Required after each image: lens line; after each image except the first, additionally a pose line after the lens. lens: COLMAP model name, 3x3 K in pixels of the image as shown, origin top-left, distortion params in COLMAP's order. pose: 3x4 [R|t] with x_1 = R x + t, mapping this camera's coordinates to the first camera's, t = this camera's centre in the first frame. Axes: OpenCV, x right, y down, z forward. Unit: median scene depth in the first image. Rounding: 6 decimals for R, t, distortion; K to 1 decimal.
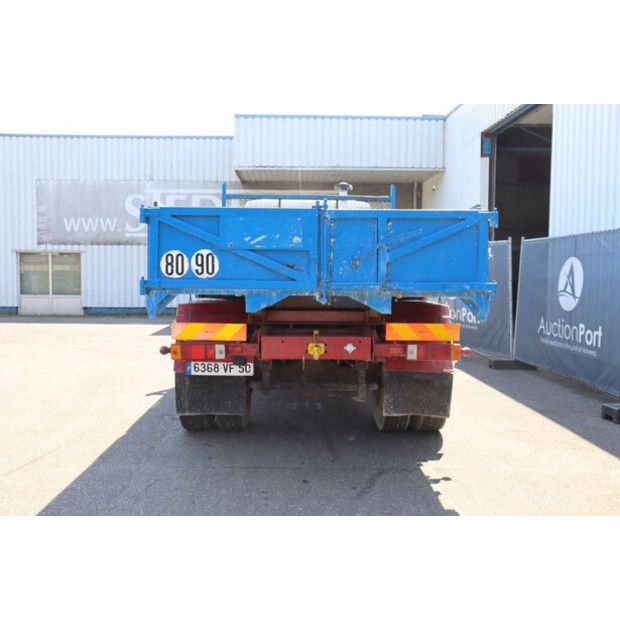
lens RADIAL K [[646.7, 0, 310.0], [0, 646.7, 310.0], [0, 0, 1]] dist [-0.057755, 0.006440]
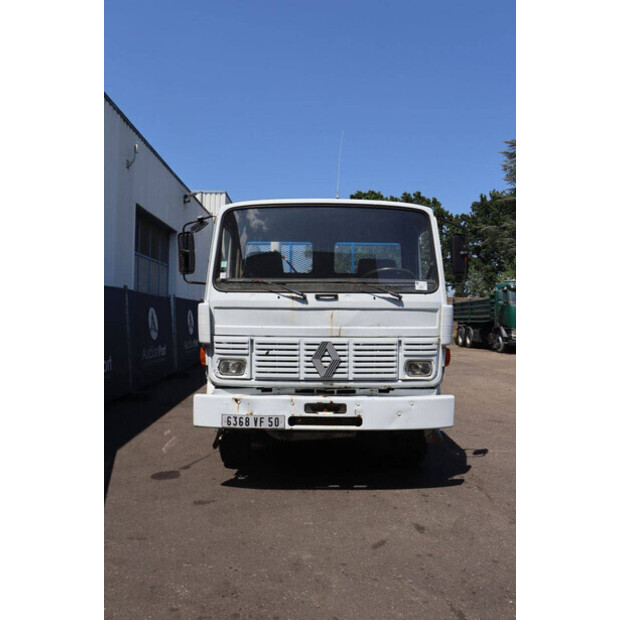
lens RADIAL K [[537.2, 0, 310.0], [0, 537.2, 310.0], [0, 0, 1]] dist [-0.173941, 0.189200]
pose [[-0.999878, -0.013350, 0.008085, -0.030502], [-0.012898, 0.998478, 0.053624, -0.202587], [-0.008789, 0.053513, -0.998528, 3.023798]]
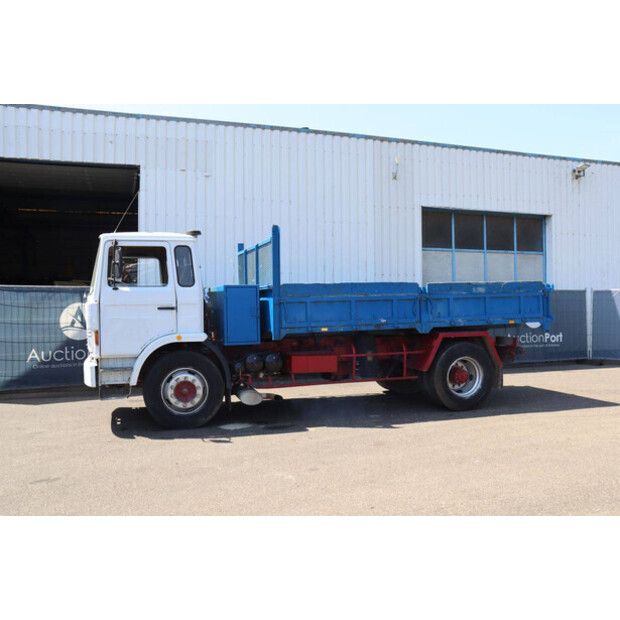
lens RADIAL K [[589.0, 0, 310.8], [0, 589.0, 301.0], [0, 0, 1]] dist [-0.144786, 0.196735]
pose [[-0.290434, 0.003855, 0.956887, -1.729647], [0.063430, 0.997870, 0.015232, -0.158380], [-0.954790, 0.065120, -0.290060, 2.051406]]
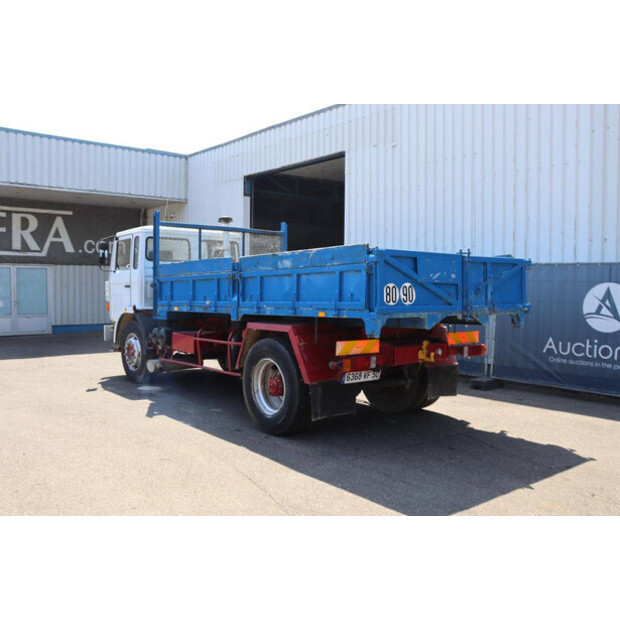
lens RADIAL K [[589.0, 0, 310.8], [0, 589.0, 301.0], [0, 0, 1]] dist [-0.144786, 0.196735]
pose [[0.791379, -0.016399, 0.611106, -0.918855], [0.036524, 0.999123, -0.020486, -0.035150], [-0.610234, 0.038532, 0.791283, 0.159334]]
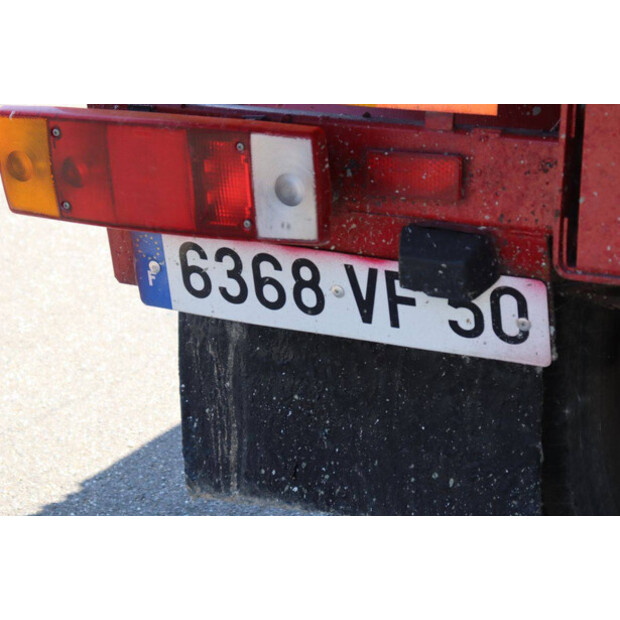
lens RADIAL K [[1448.0, 0, 310.0], [0, 1448.0, 310.0], [0, 0, 1]] dist [0.230007, 0.121151]
pose [[0.869765, 0.121707, -0.478222, 0.015710], [-0.009744, 0.973155, 0.229944, 0.018450], [0.493369, -0.195337, 0.847602, 0.724336]]
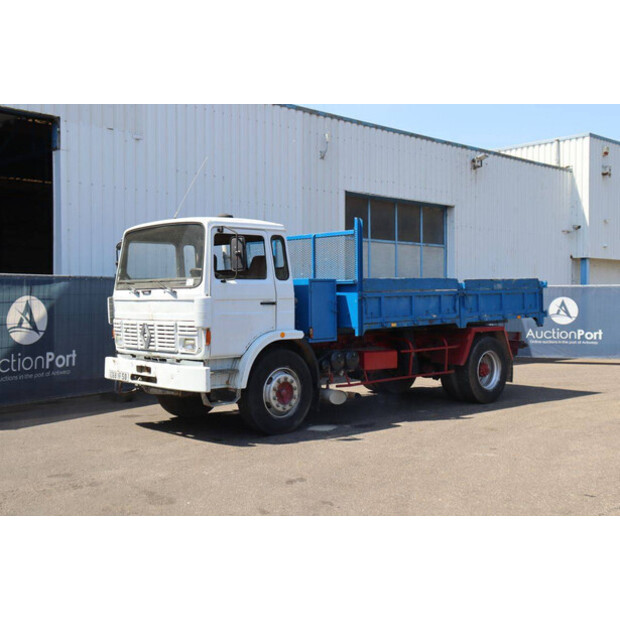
lens RADIAL K [[777.3, 0, 310.0], [0, 777.3, 310.0], [0, 0, 1]] dist [0.021814, 0.077501]
pose [[-0.667115, -0.014380, 0.744816, -1.623643], [0.044370, 0.997272, 0.058996, -0.225738], [-0.743632, 0.072404, -0.664657, 3.075109]]
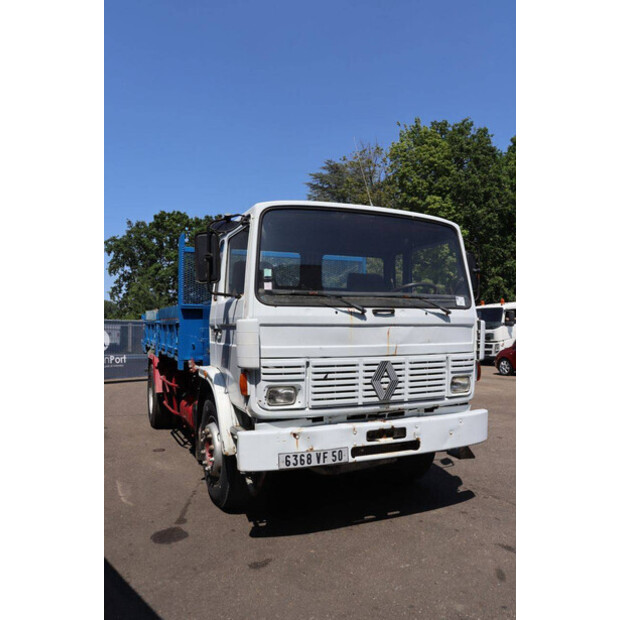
lens RADIAL K [[510.6, 0, 310.0], [0, 510.6, 310.0], [0, 0, 1]] dist [-0.135414, 0.005824]
pose [[-0.922467, -0.018289, -0.385642, 0.336078], [-0.024518, 0.999636, 0.011240, -0.186759], [0.385296, 0.019824, -0.922580, 2.812684]]
